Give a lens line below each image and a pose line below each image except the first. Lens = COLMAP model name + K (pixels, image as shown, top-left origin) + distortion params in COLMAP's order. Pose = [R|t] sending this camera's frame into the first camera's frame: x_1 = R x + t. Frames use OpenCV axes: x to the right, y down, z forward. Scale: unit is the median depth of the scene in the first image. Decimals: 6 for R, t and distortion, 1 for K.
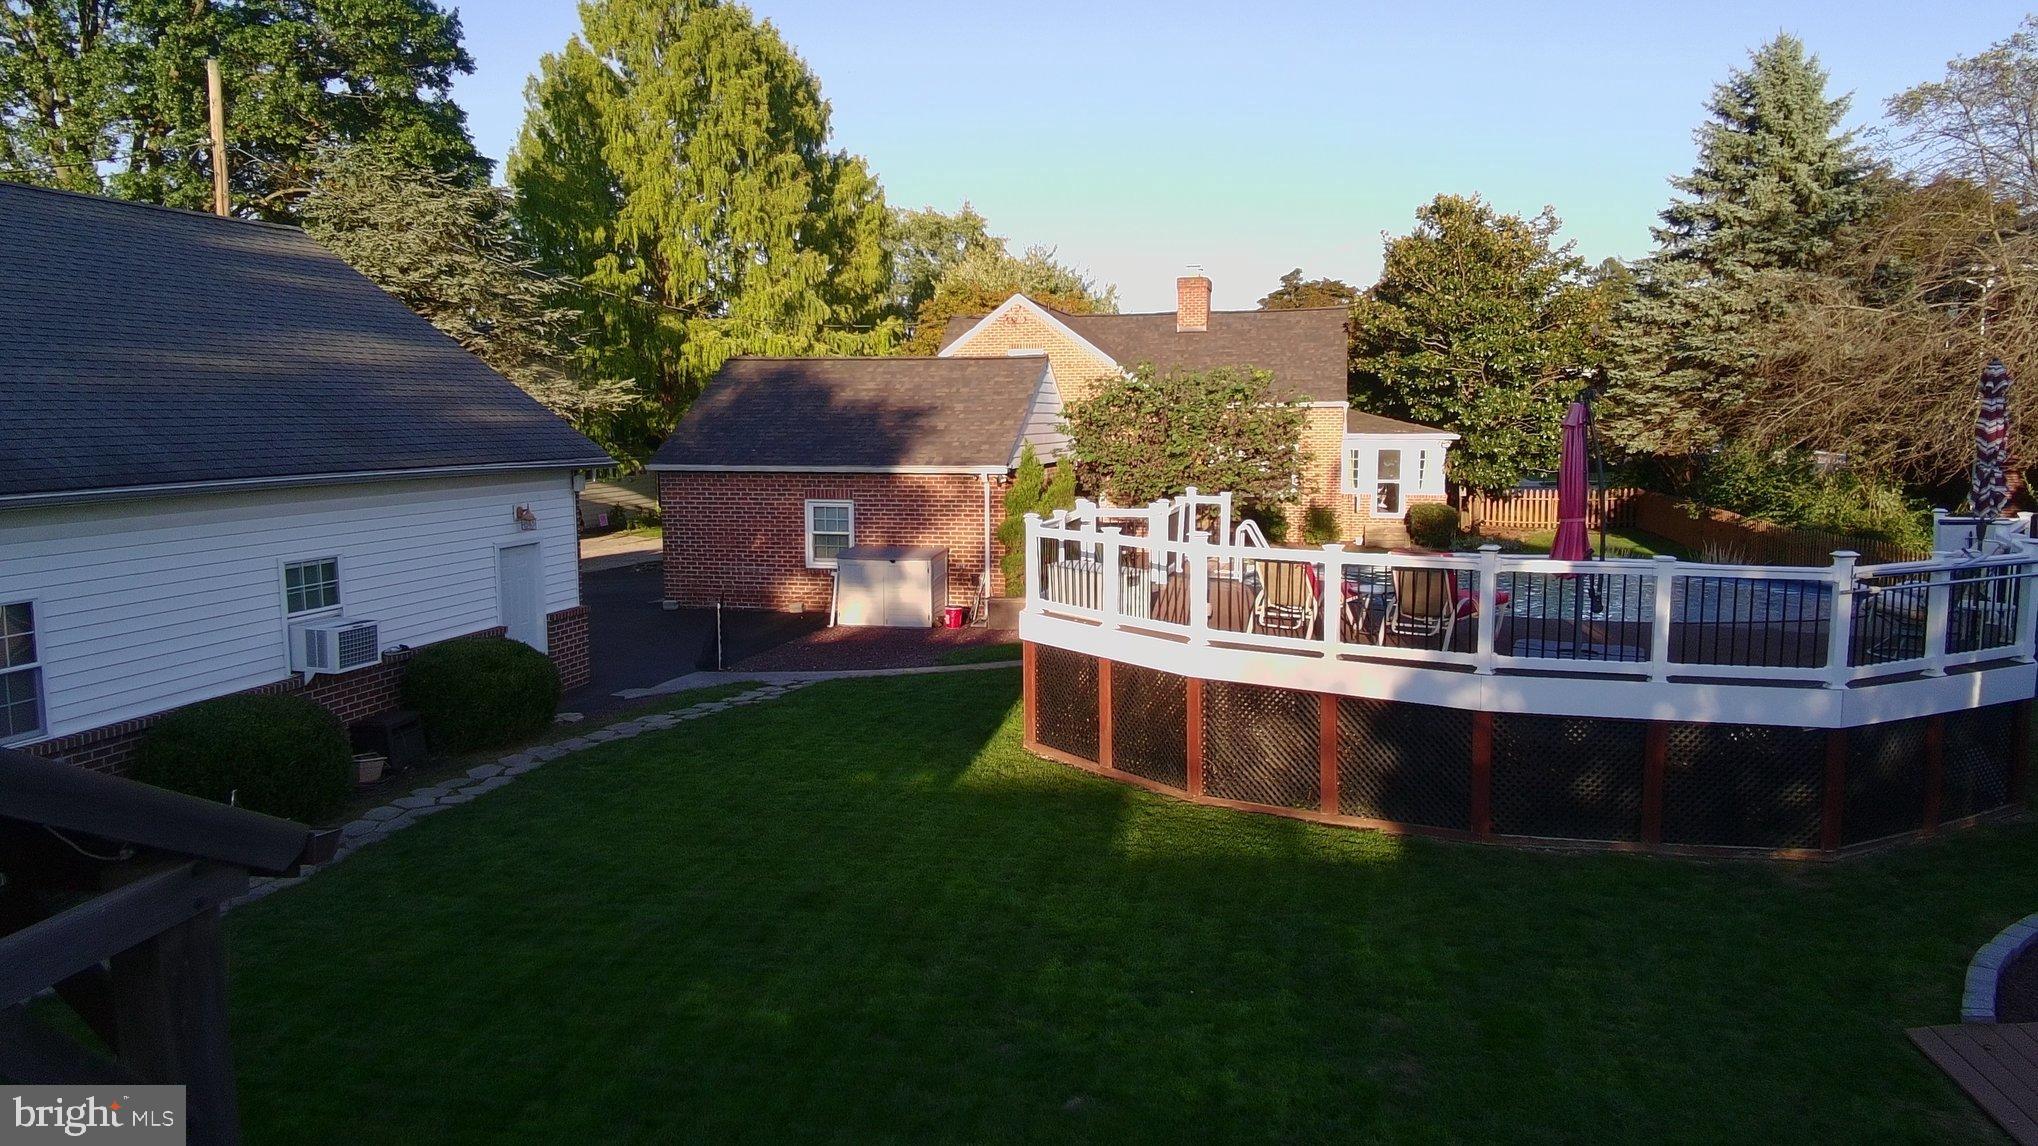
lens RADIAL K [[1364.1, 0, 1026.7], [0, 1364.1, 569.3], [0, 0, 1]] dist [-0.013908, -0.026755]
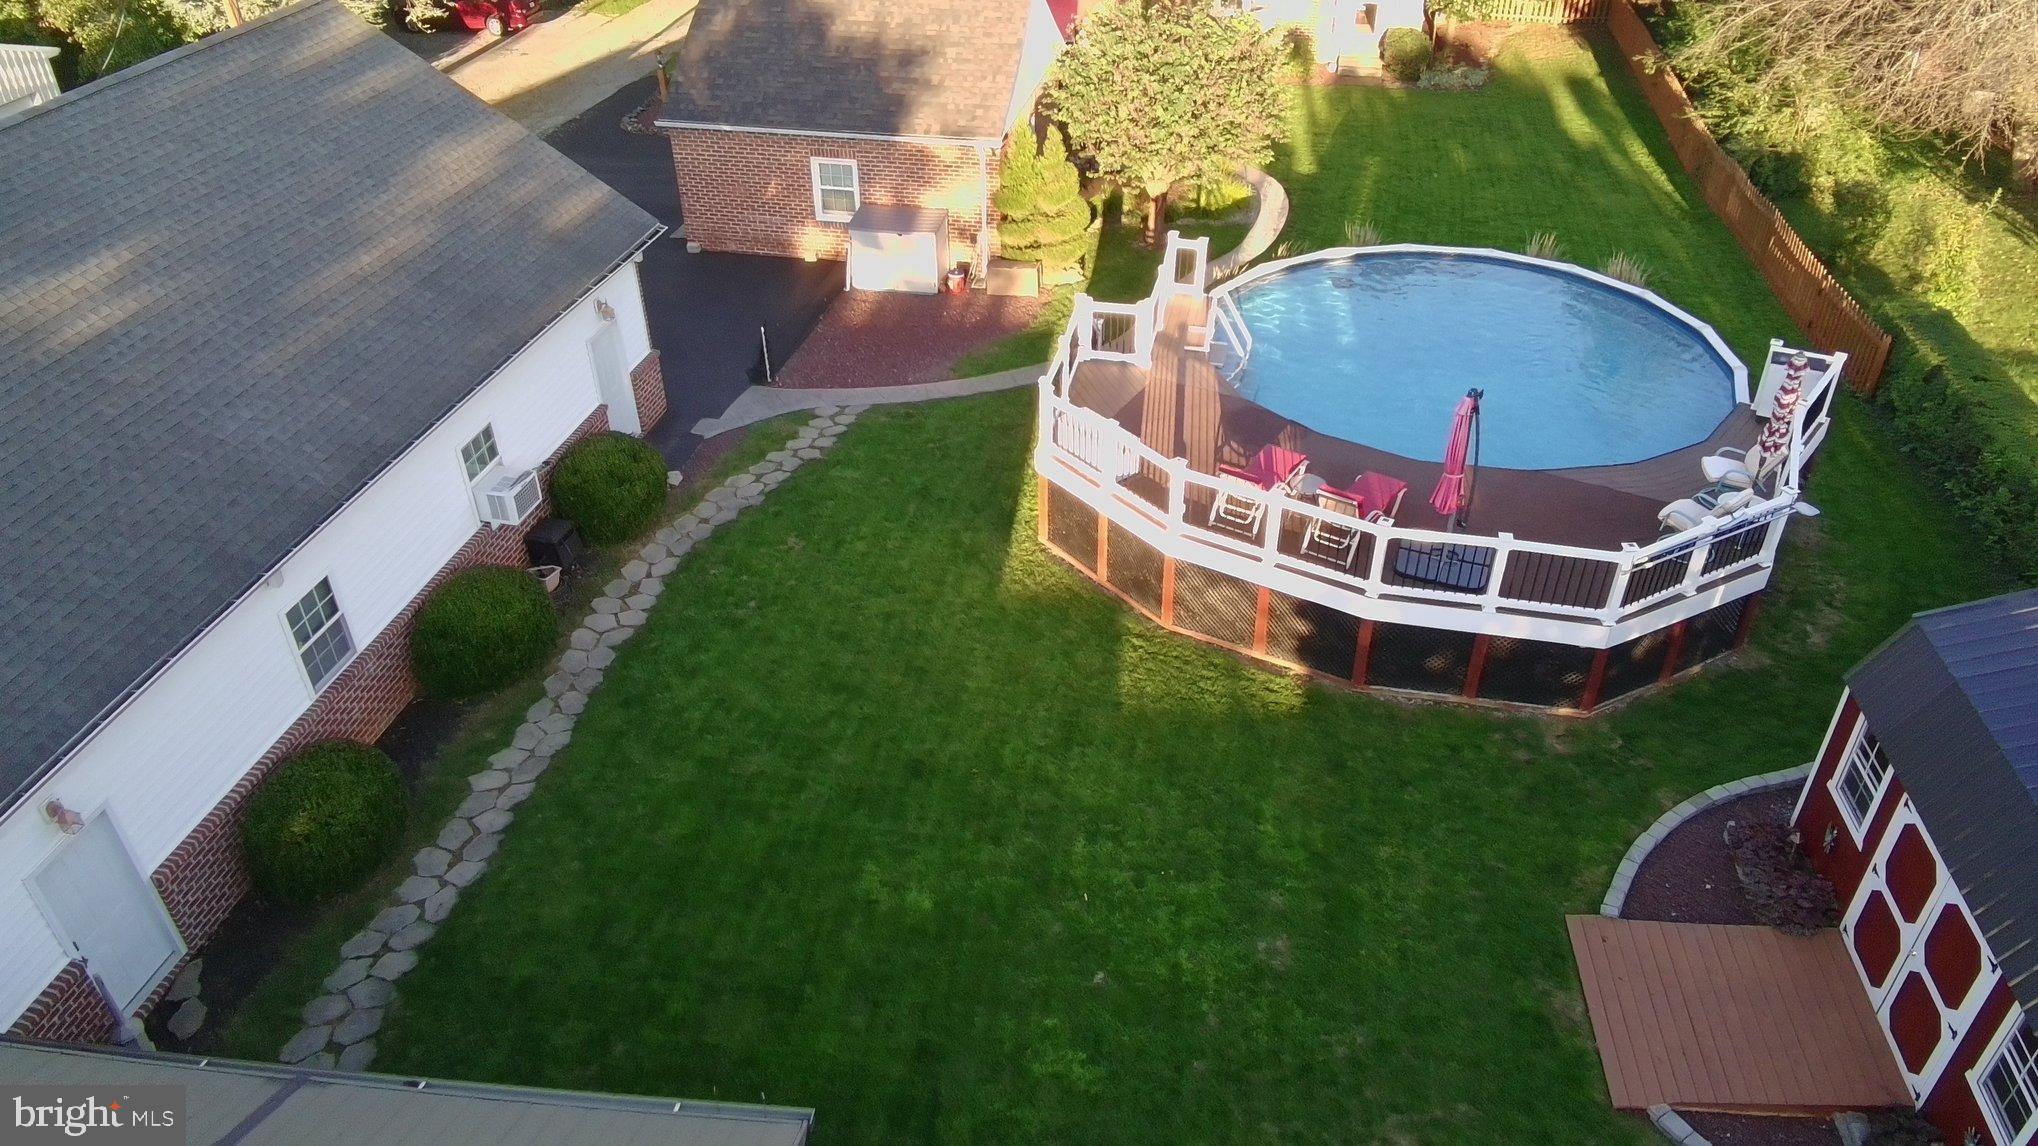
lens RADIAL K [[1364.1, 0, 1014.8], [0, 1364.1, 573.7], [0, 0, 1]] dist [-0.013908, -0.026755]
pose [[0.999609, -0.021406, 0.017991, -0.063195], [0.010123, 0.876789, 0.480768, -0.609485], [-0.026066, -0.480398, 0.876663, -0.226556]]
